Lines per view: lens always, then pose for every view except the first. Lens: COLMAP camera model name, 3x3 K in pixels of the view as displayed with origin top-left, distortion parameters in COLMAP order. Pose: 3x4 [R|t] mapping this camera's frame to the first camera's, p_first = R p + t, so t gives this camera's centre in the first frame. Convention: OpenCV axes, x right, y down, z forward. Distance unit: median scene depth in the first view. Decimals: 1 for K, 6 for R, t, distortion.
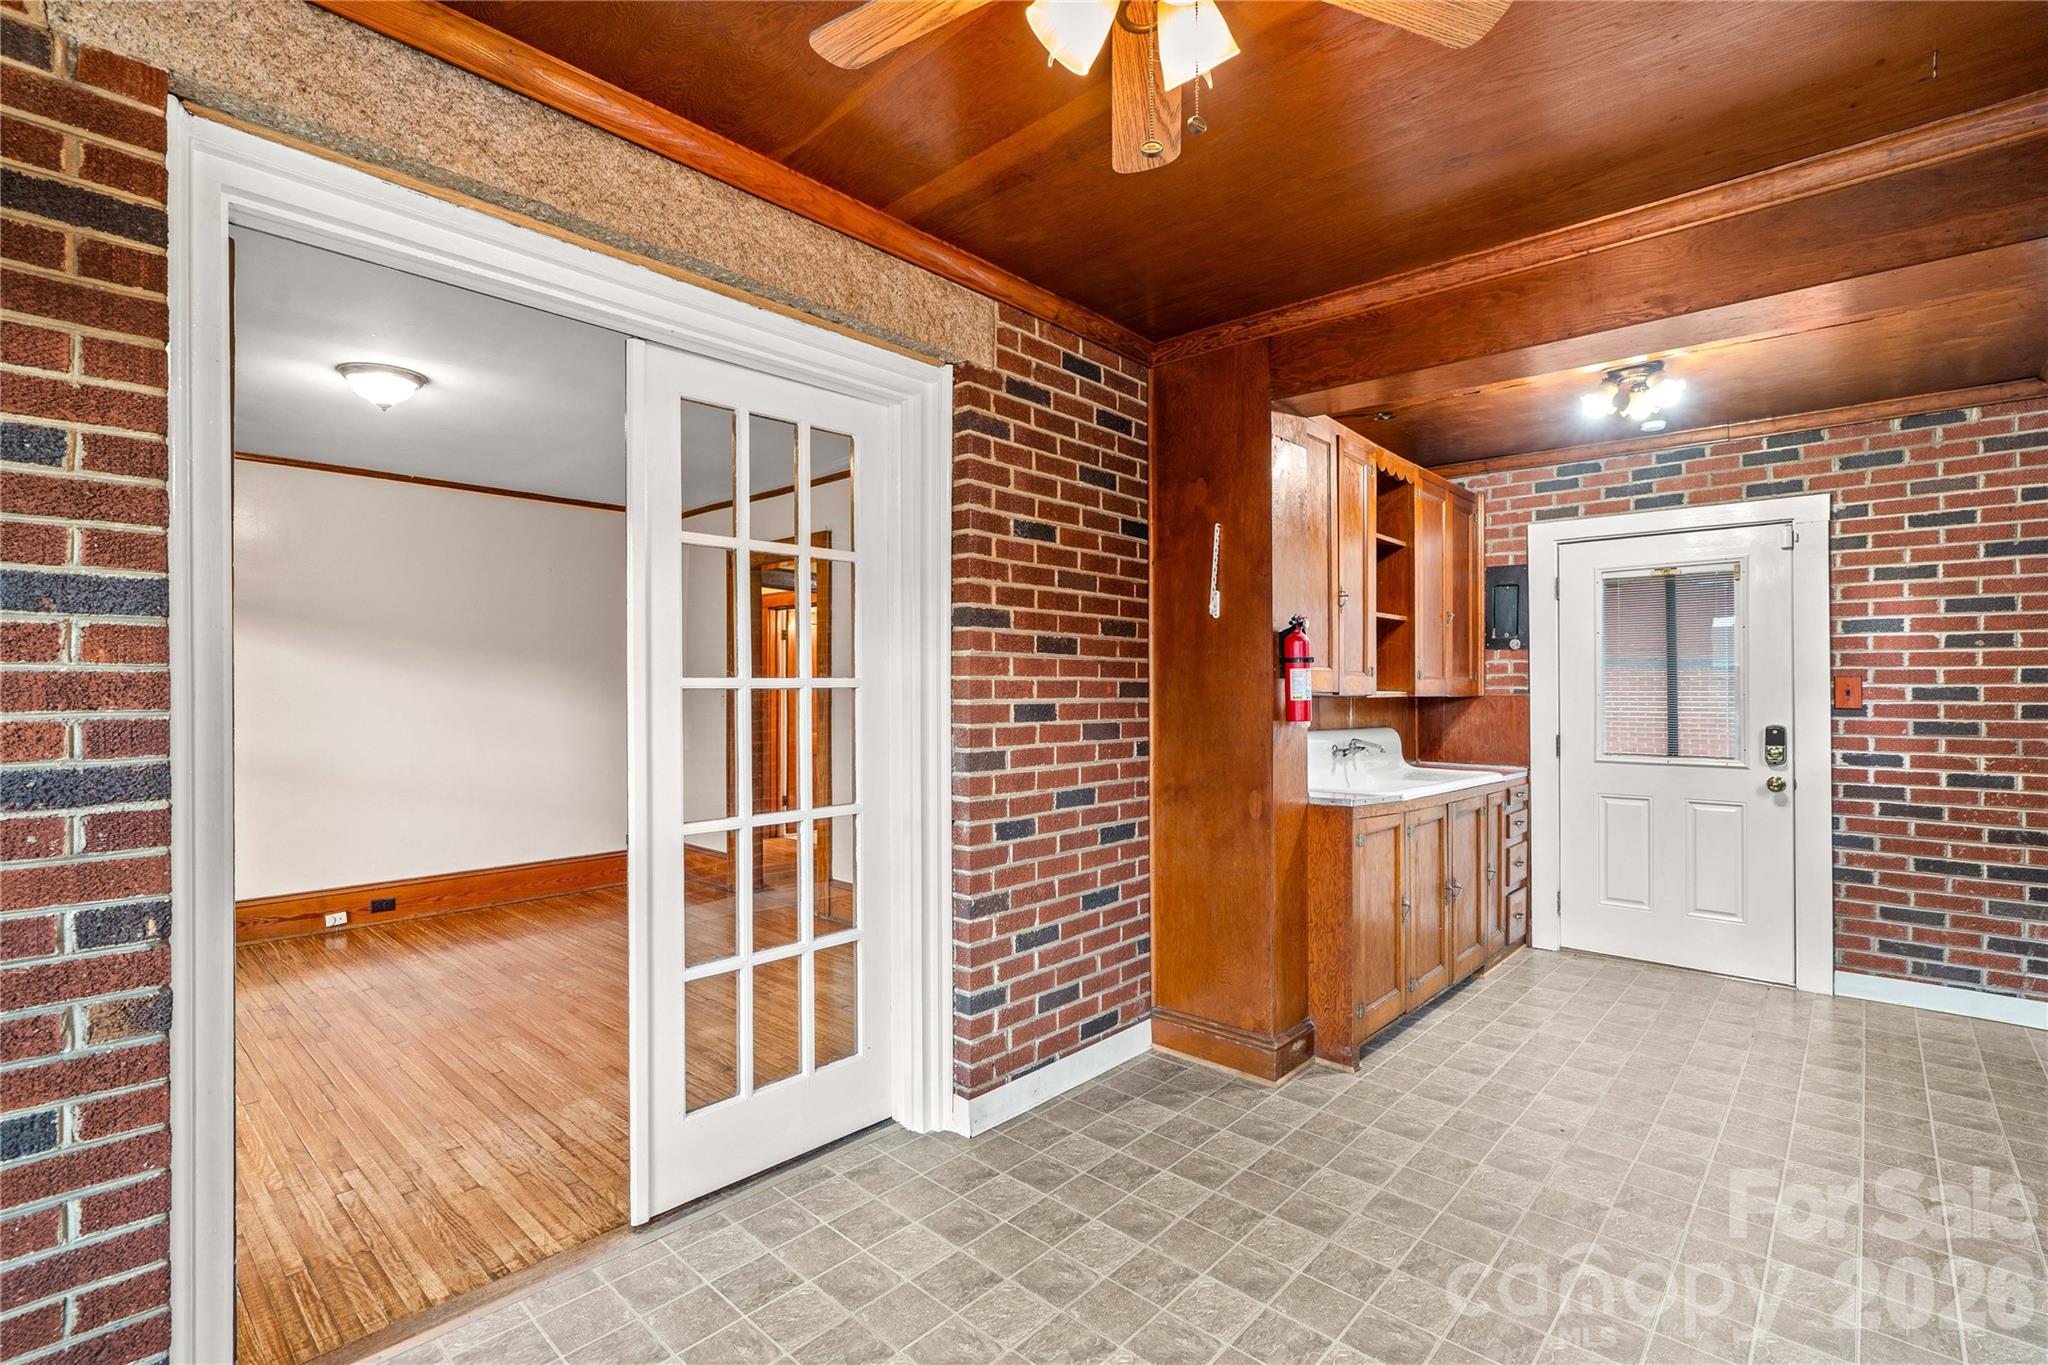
lens RADIAL K [[932.5, 0, 1019.4], [0, 932.5, 687.5], [0, 0, 1]] dist [-0.009363, 0.002649]
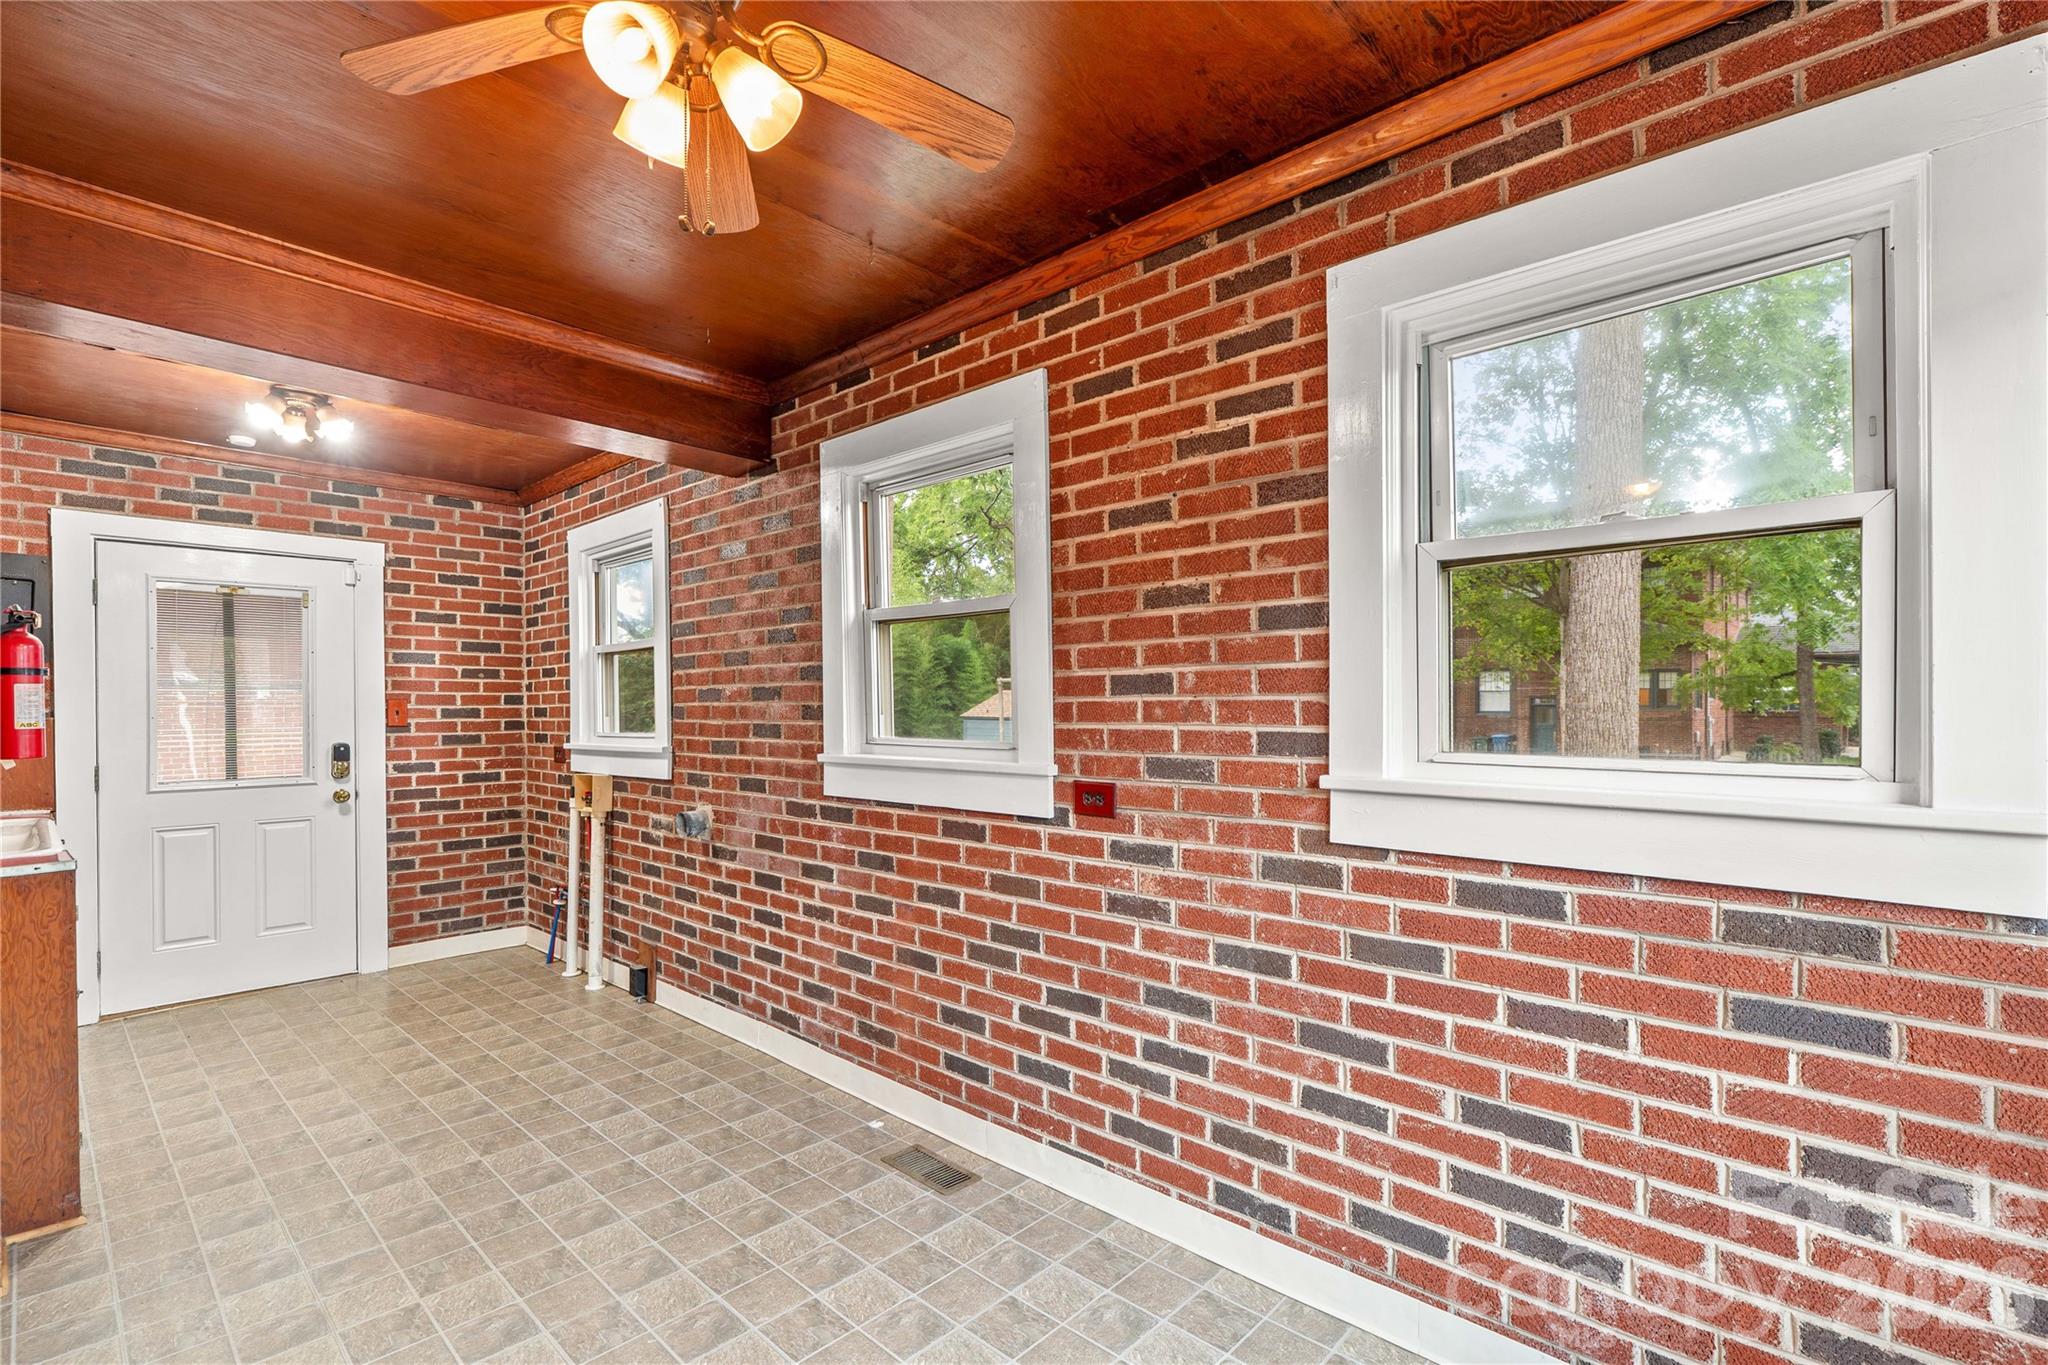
lens RADIAL K [[932.5, 0, 1020.9], [0, 932.5, 703.0], [0, 0, 1]] dist [-0.009363, 0.002649]
pose [[0.010358, 0.002859, 0.999942, -0.301380], [0.002707, 0.999992, -0.002887, -0.001459], [-0.999943, 0.002737, 0.010350, 0.183548]]
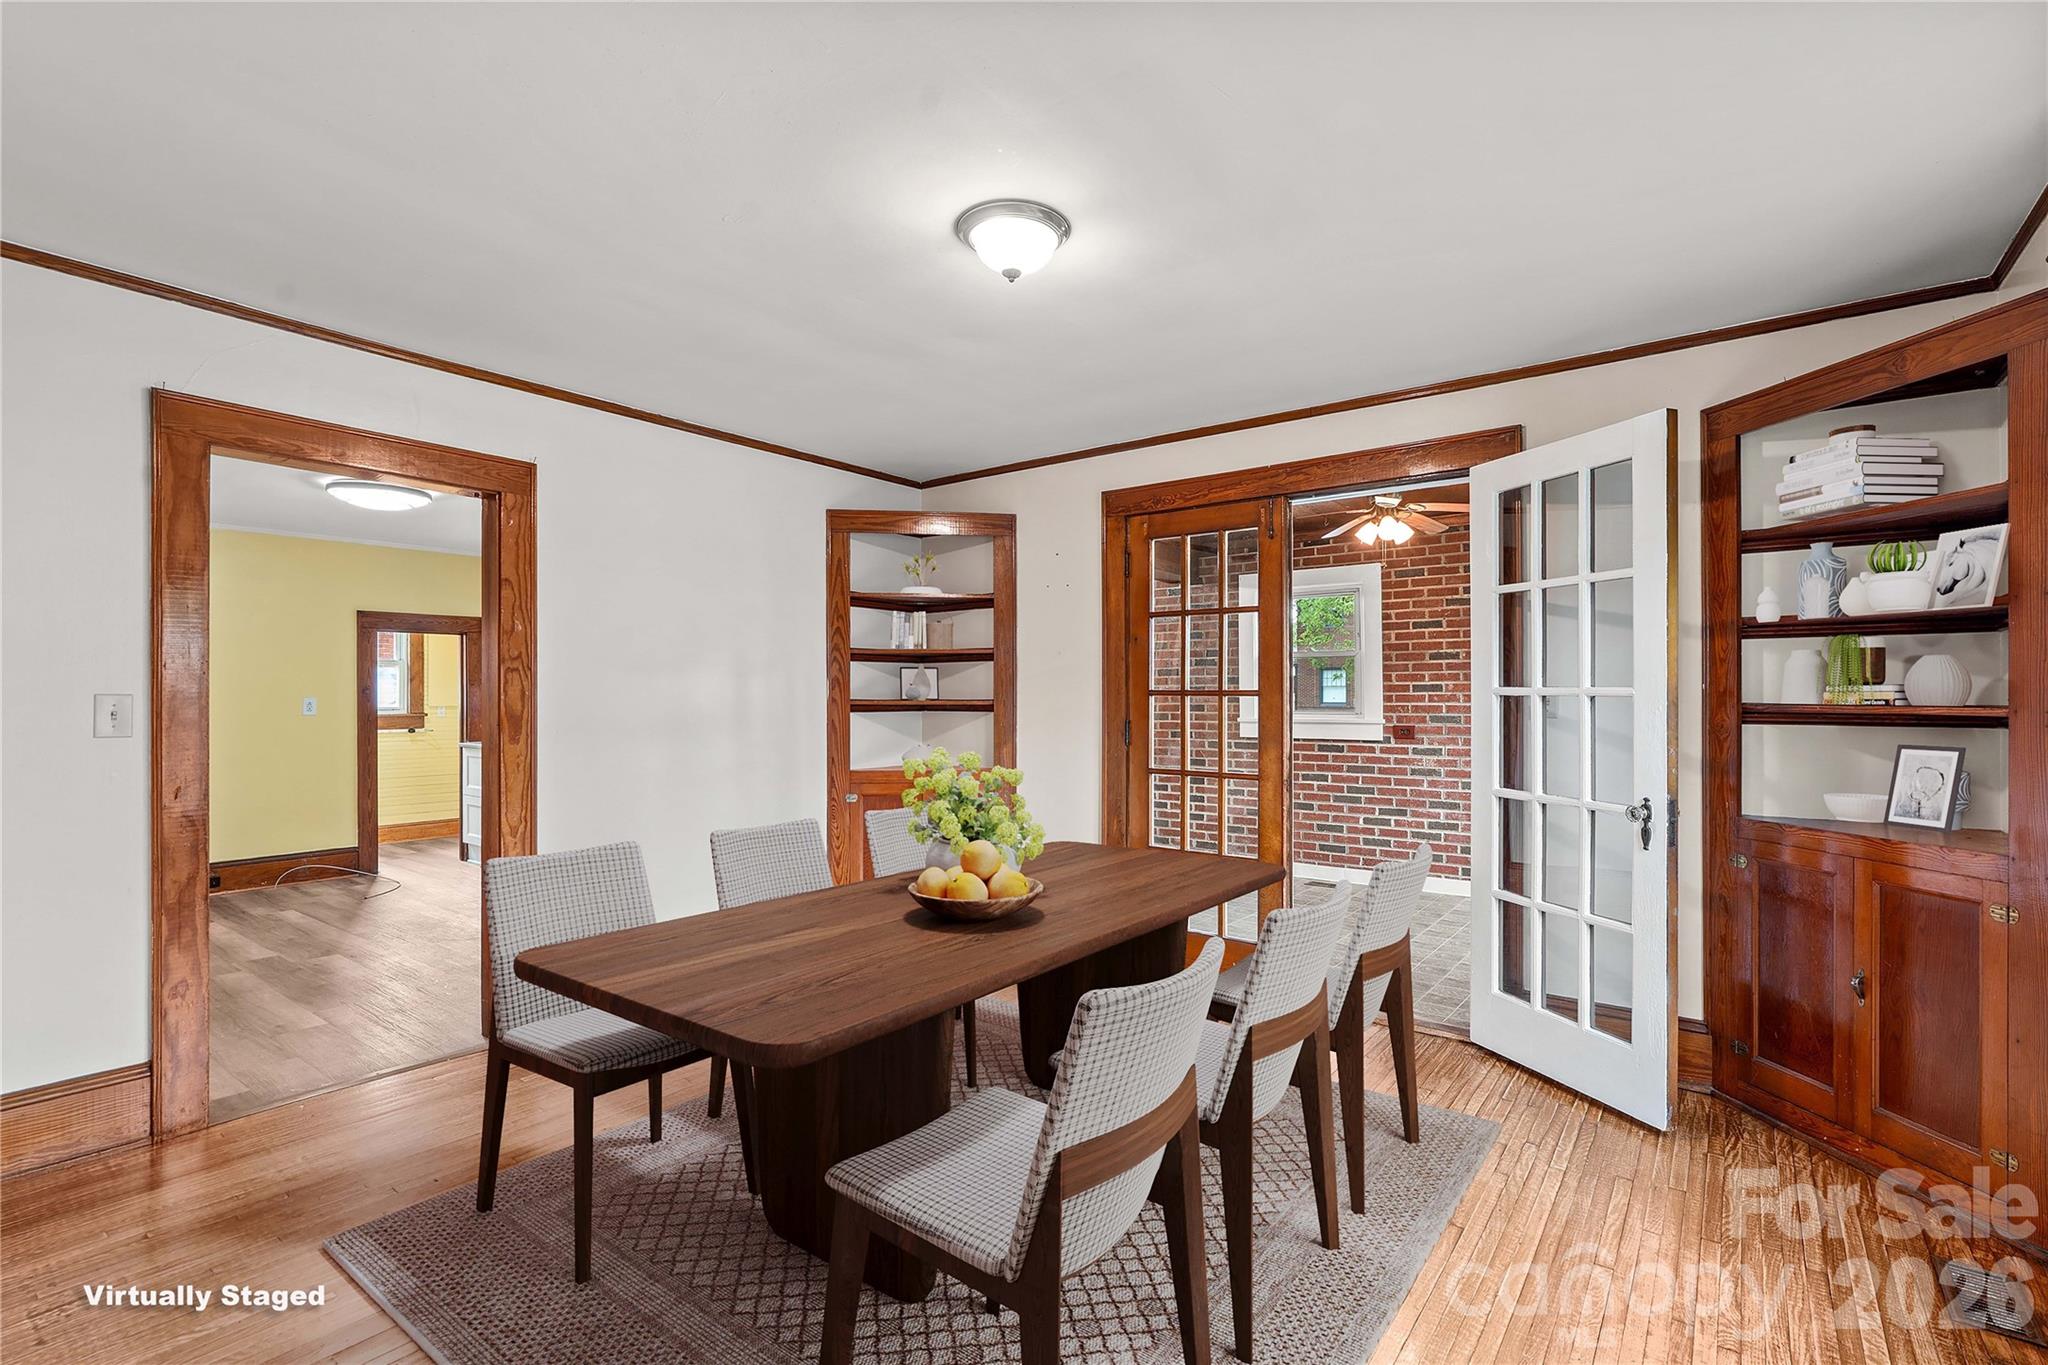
lens RADIAL K [[932.5, 0, 1014.7], [0, 932.5, 689.9], [0, 0, 1]] dist [-0.009363, 0.002649]
pose [[-0.086280, 0.005678, 0.996255, -1.155734], [-0.000633, 0.999983, -0.005754, -0.002272], [-0.996271, -0.001127, -0.086275, 0.894393]]
